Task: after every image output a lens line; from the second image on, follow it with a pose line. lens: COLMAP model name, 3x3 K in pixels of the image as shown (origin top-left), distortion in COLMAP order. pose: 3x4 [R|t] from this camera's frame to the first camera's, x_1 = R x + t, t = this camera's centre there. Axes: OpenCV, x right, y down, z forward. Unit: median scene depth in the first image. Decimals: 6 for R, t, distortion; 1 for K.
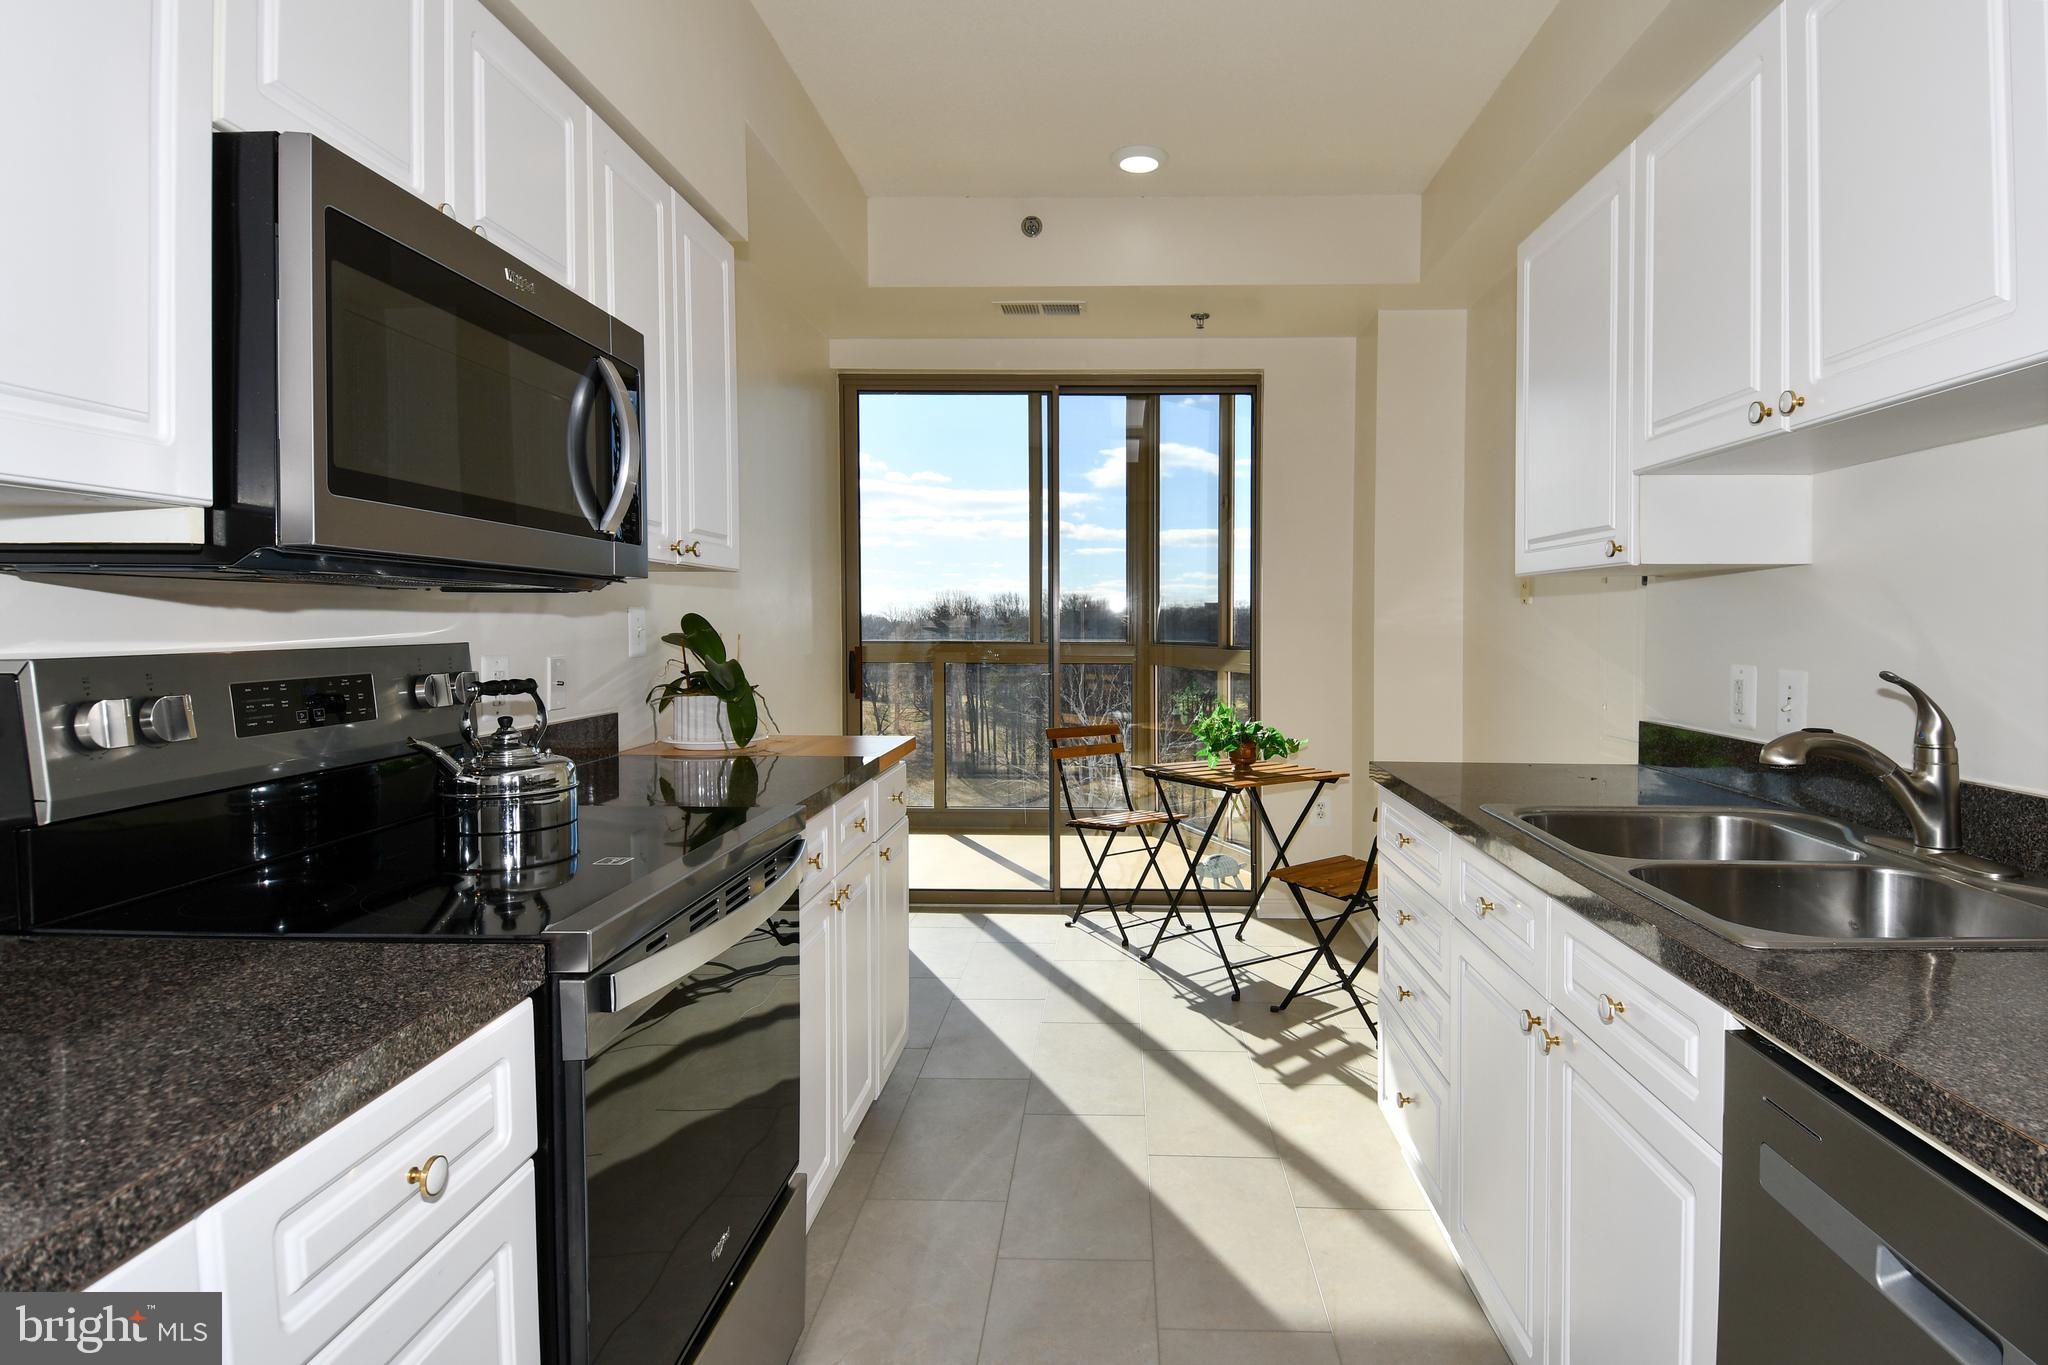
lens RADIAL K [[1104.7, 0, 1068.5], [0, 1104.7, 649.8], [0, 0, 1]] dist [0.053013, -0.047956]
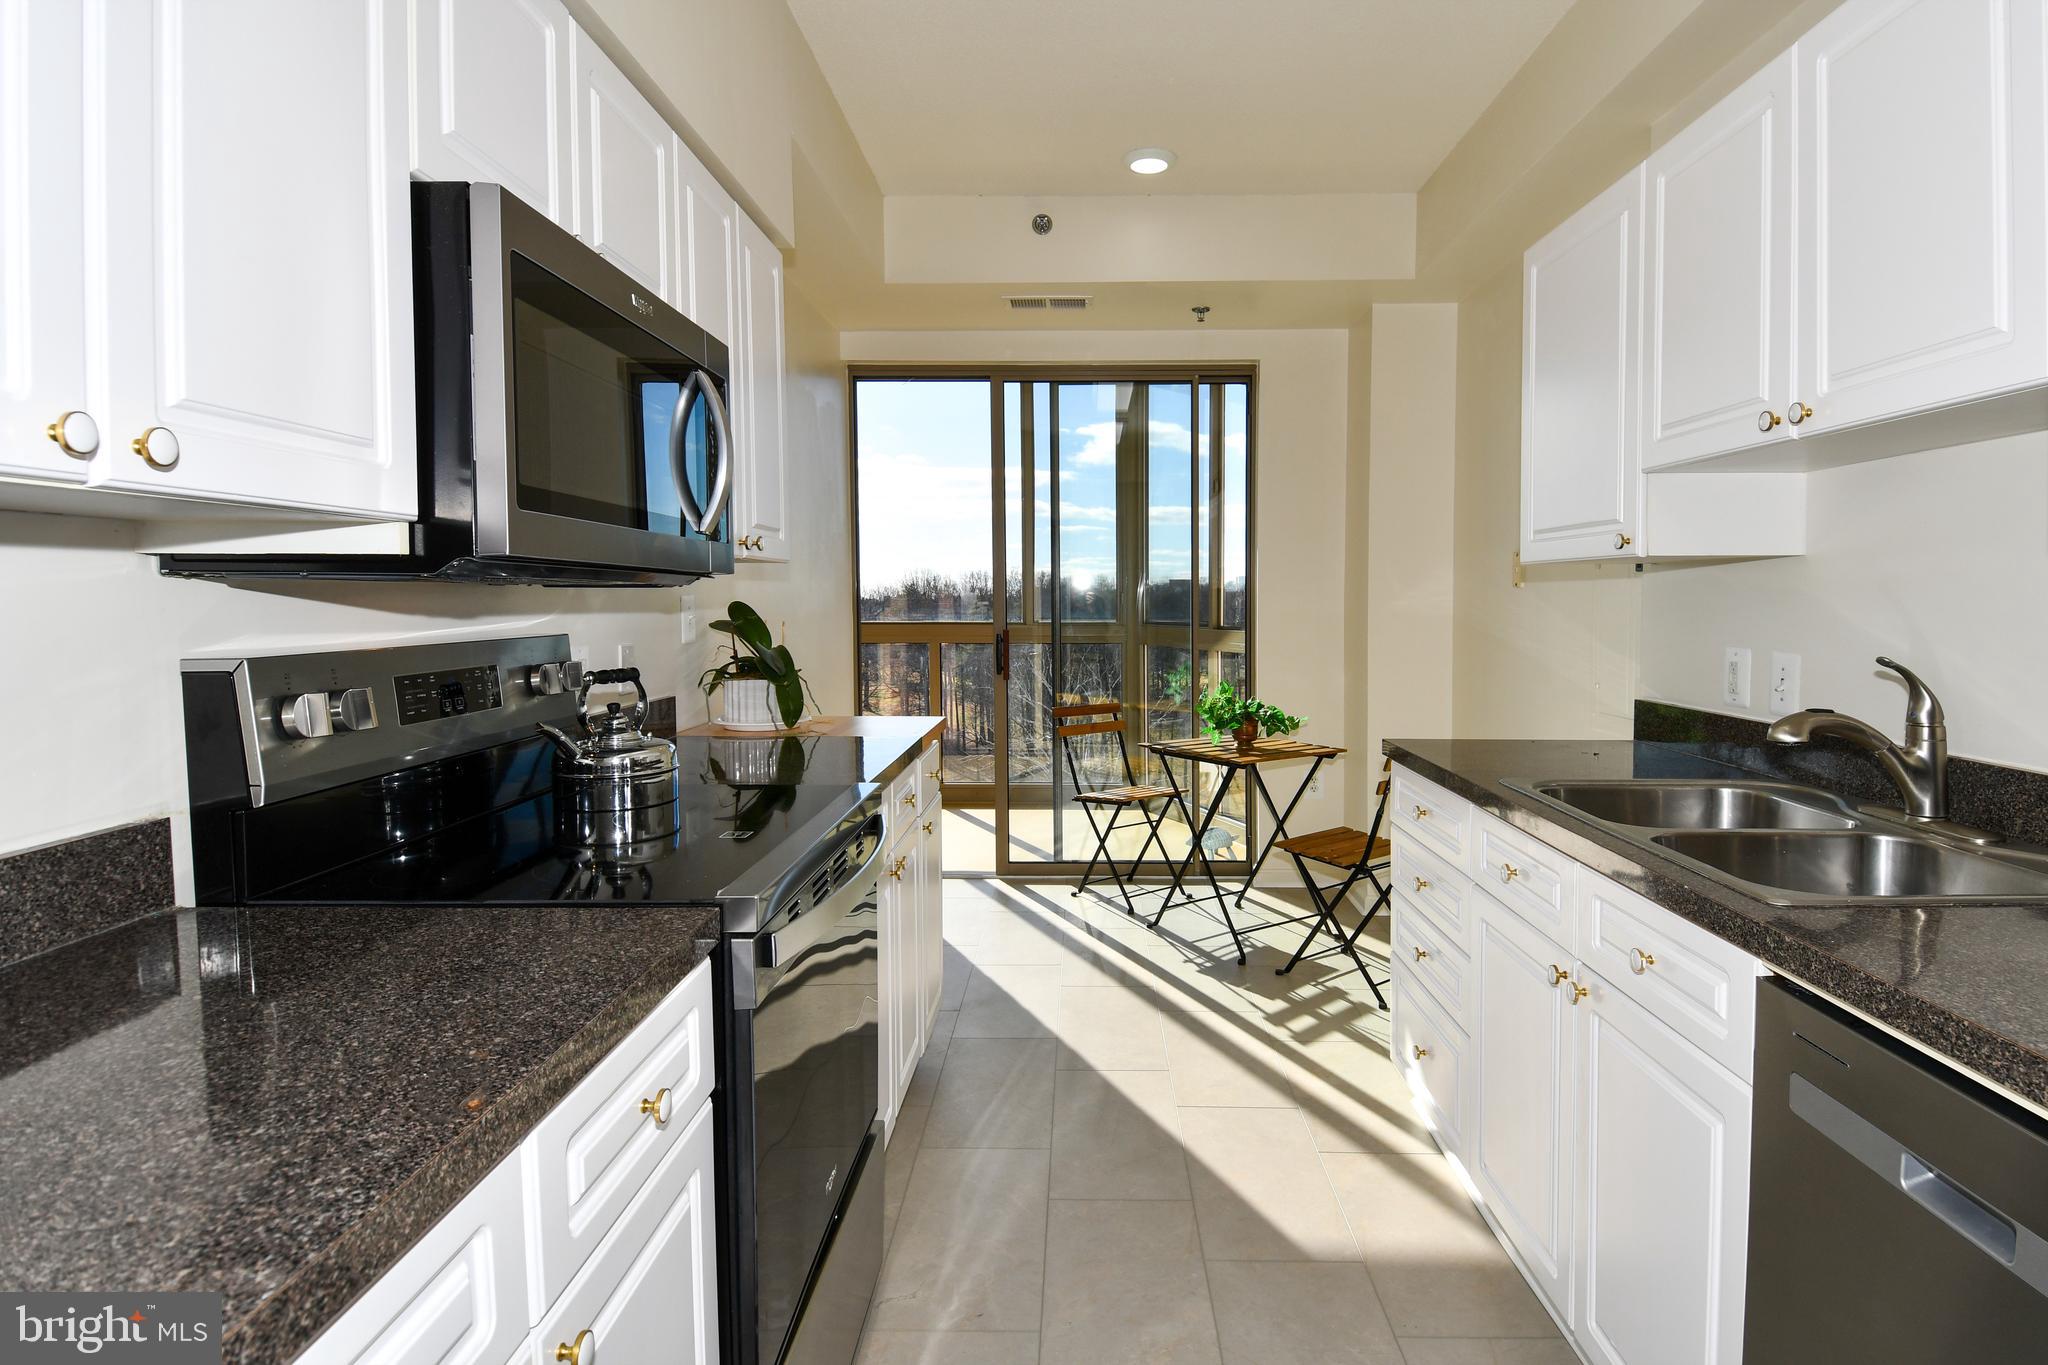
lens RADIAL K [[1093.9, 0, 1045.8], [0, 1093.9, 646.9], [0, 0, 1]] dist [0.052135, -0.045613]
pose [[0.999906, -0.004301, 0.012988, -0.083783], [0.004054, 0.999811, 0.019036, -0.011445], [-0.013067, -0.018982, 0.999734, -0.063725]]
